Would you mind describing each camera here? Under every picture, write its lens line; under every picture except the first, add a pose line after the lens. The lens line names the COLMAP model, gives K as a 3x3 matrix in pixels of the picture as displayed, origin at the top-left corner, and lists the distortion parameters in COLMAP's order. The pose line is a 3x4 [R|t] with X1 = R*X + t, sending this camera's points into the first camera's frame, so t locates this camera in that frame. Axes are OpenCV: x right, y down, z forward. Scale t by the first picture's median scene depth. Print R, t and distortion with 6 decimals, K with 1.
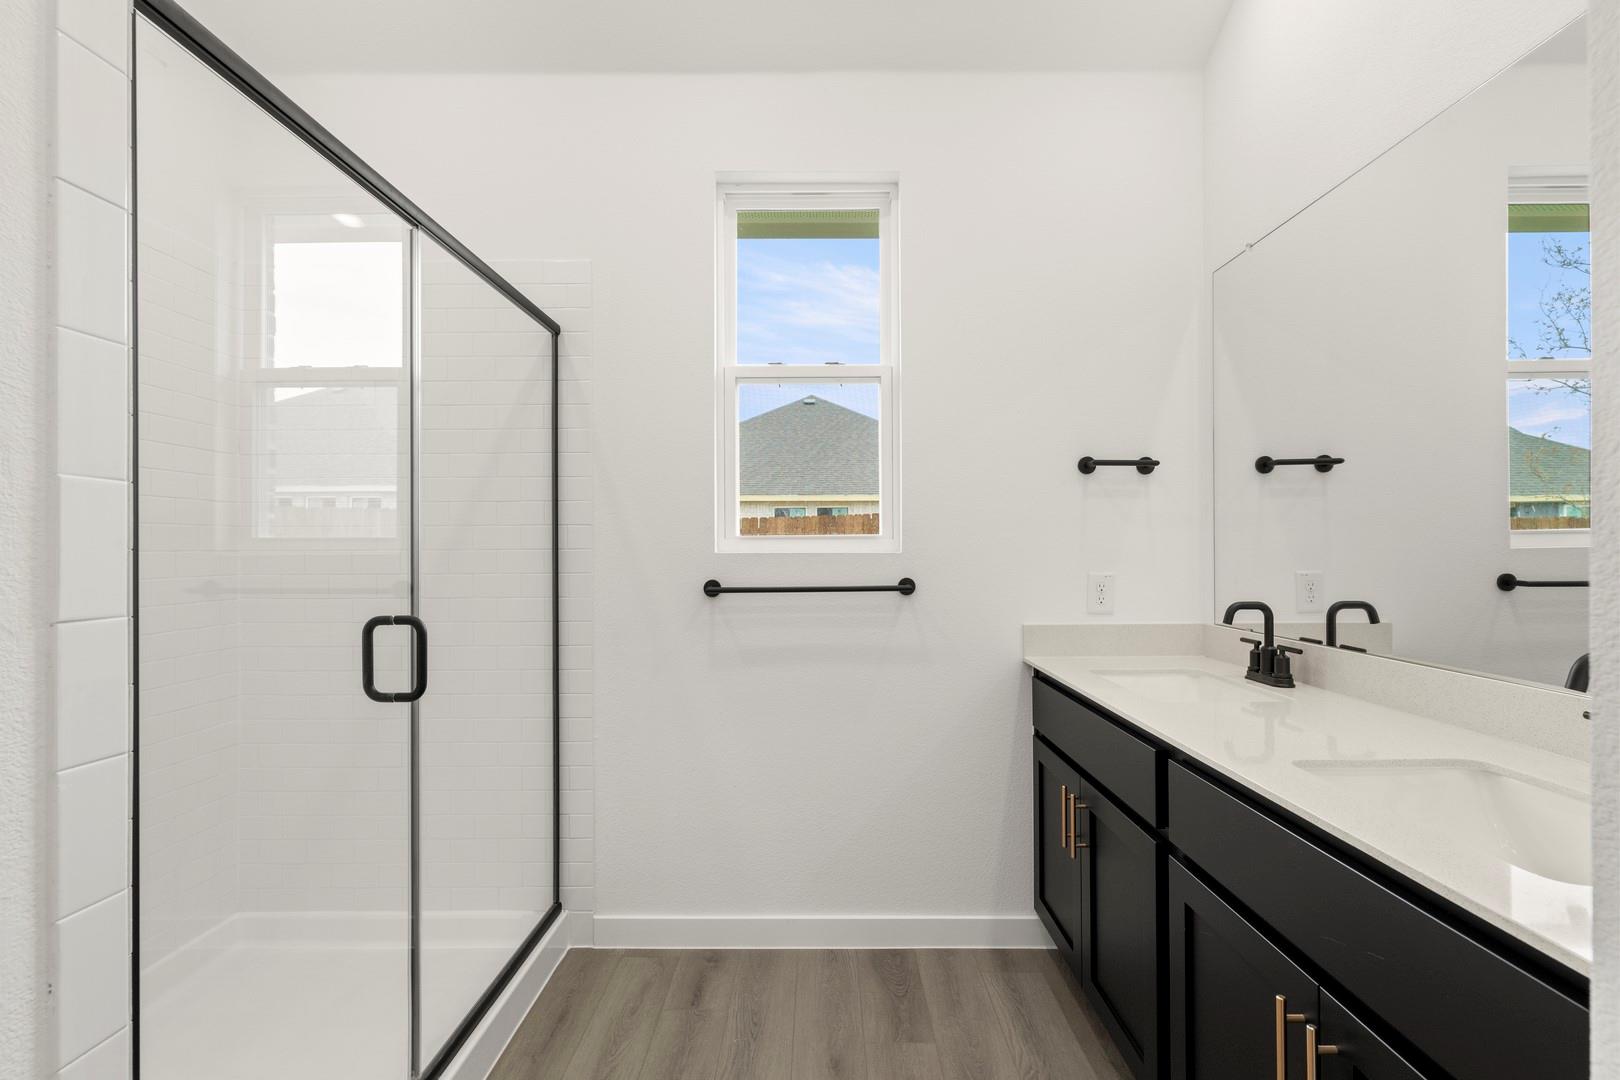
lens RADIAL K [[717.5, 0, 808.2], [0, 717.5, 542.2], [0, 0, 1]] dist [-0.004437, -0.000436]
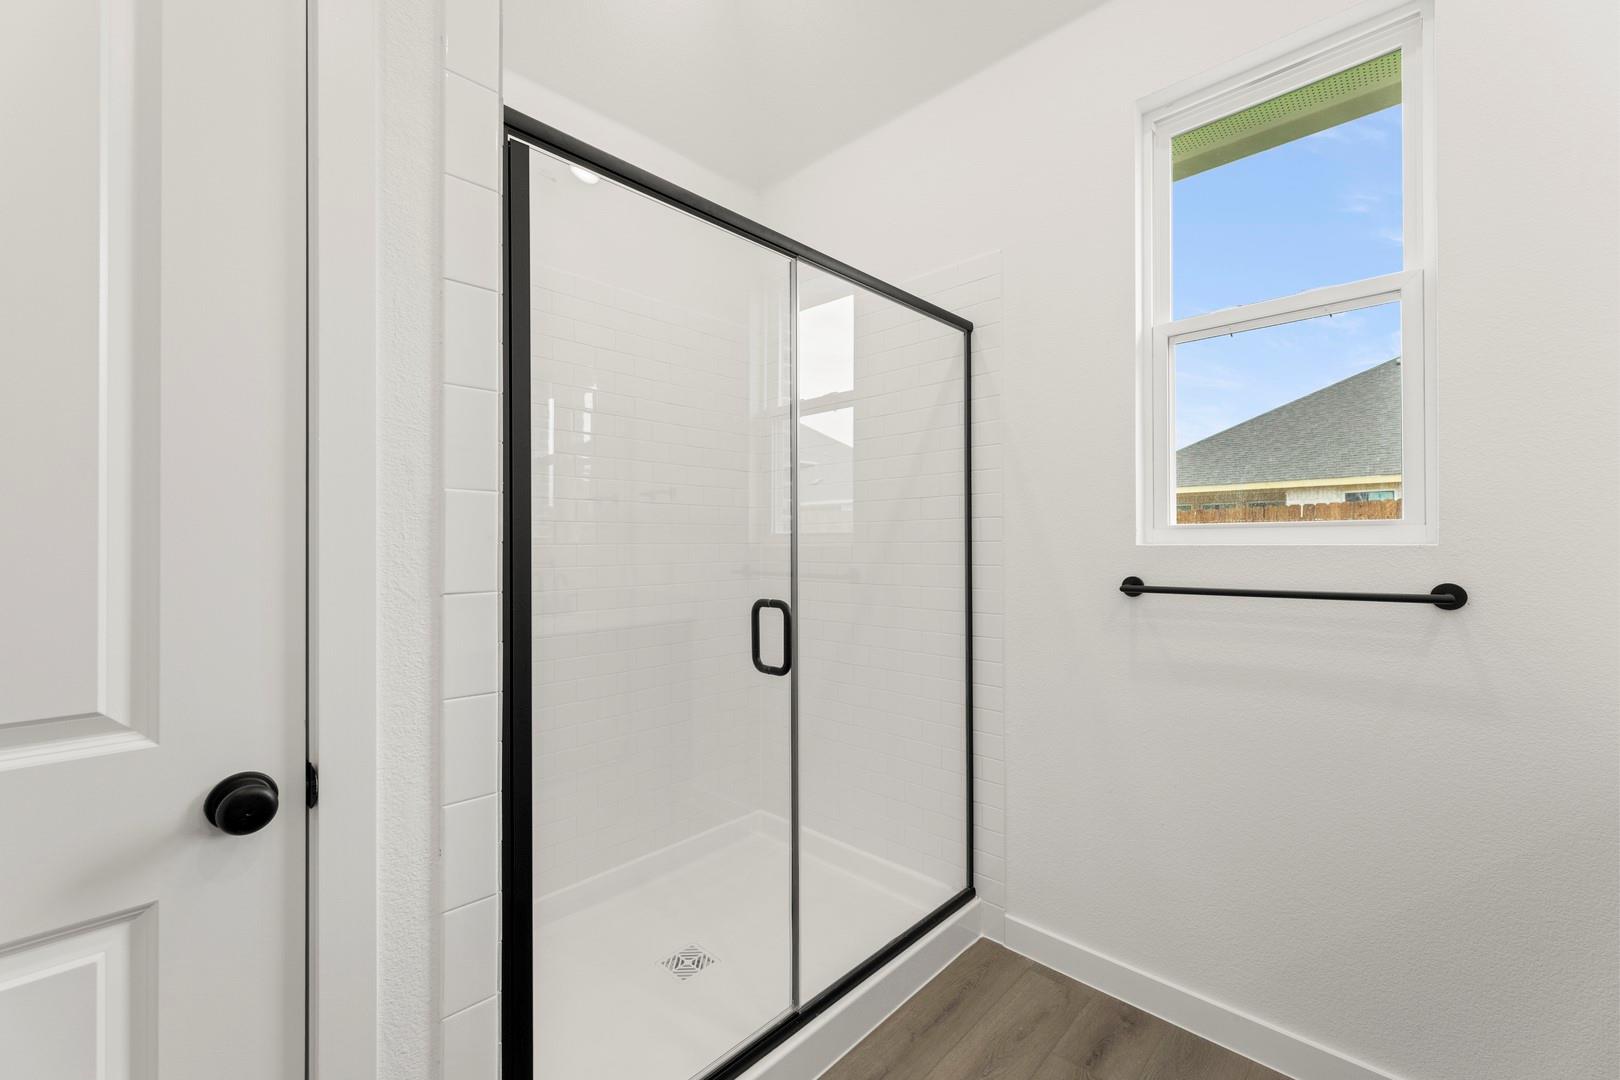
lens RADIAL K [[642.4, 0, 813.7], [0, 642.4, 538.4], [0, 0, 1]] dist [0.001227, -0.002784]
pose [[0.735561, -0.005768, -0.677434, 0.118604], [0.008810, 0.999961, 0.001052, 0.002618], [0.677401, -0.006742, 0.735583, 0.192476]]
